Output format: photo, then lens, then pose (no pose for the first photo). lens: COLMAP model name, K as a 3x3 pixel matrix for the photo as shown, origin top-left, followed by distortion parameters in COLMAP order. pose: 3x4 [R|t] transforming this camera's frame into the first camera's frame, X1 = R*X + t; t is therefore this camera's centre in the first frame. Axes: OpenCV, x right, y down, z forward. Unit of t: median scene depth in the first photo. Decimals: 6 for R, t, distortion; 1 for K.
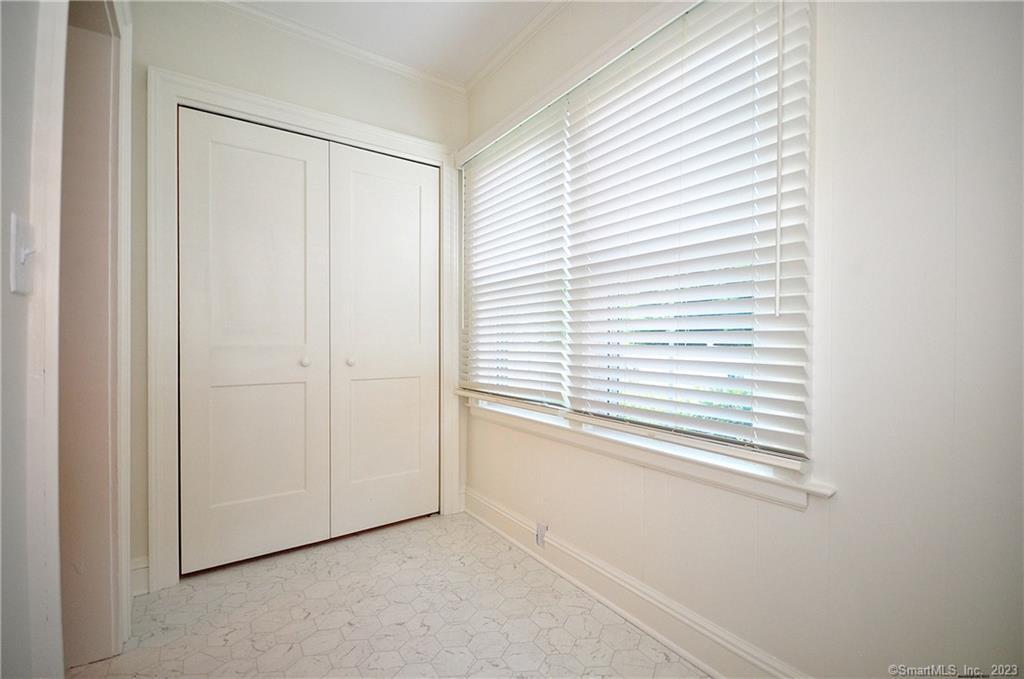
lens RADIAL K [[450.1, 0, 500.2], [0, 450.1, 346.1], [0, 0, 1]] dist [0.021963, -0.000221]
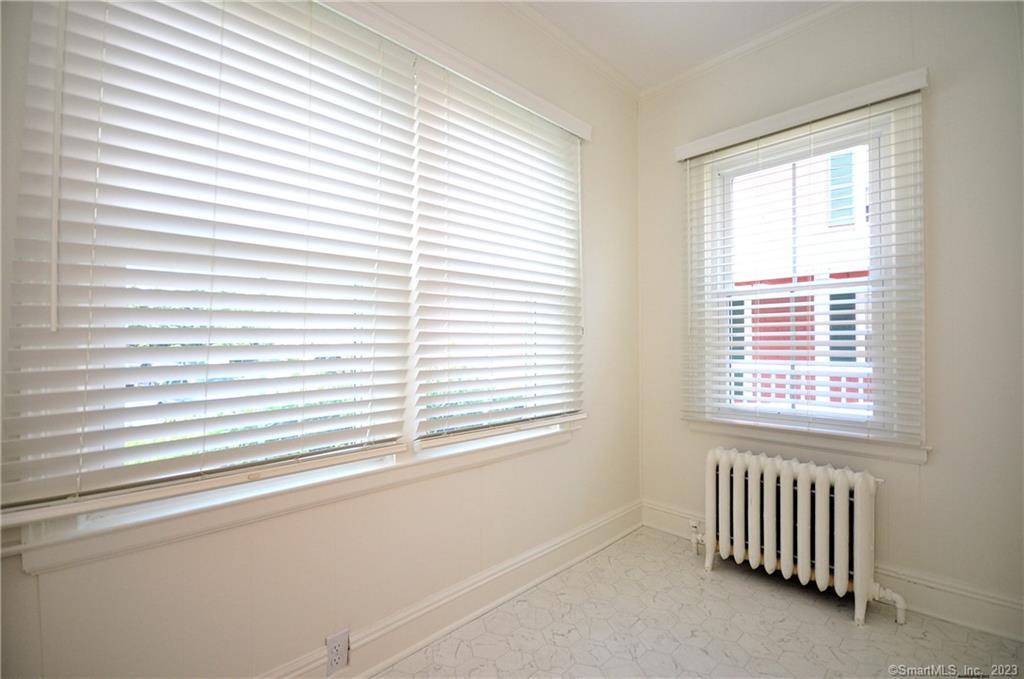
lens RADIAL K [[445.1, 0, 513.7], [0, 445.1, 346.0], [0, 0, 1]] dist [0.042978, -0.030541]
pose [[-0.187627, -0.003127, 0.982235, -0.712960], [0.014983, 0.999869, 0.006045, -0.030822], [-0.982126, 0.015851, -0.187555, 1.034446]]
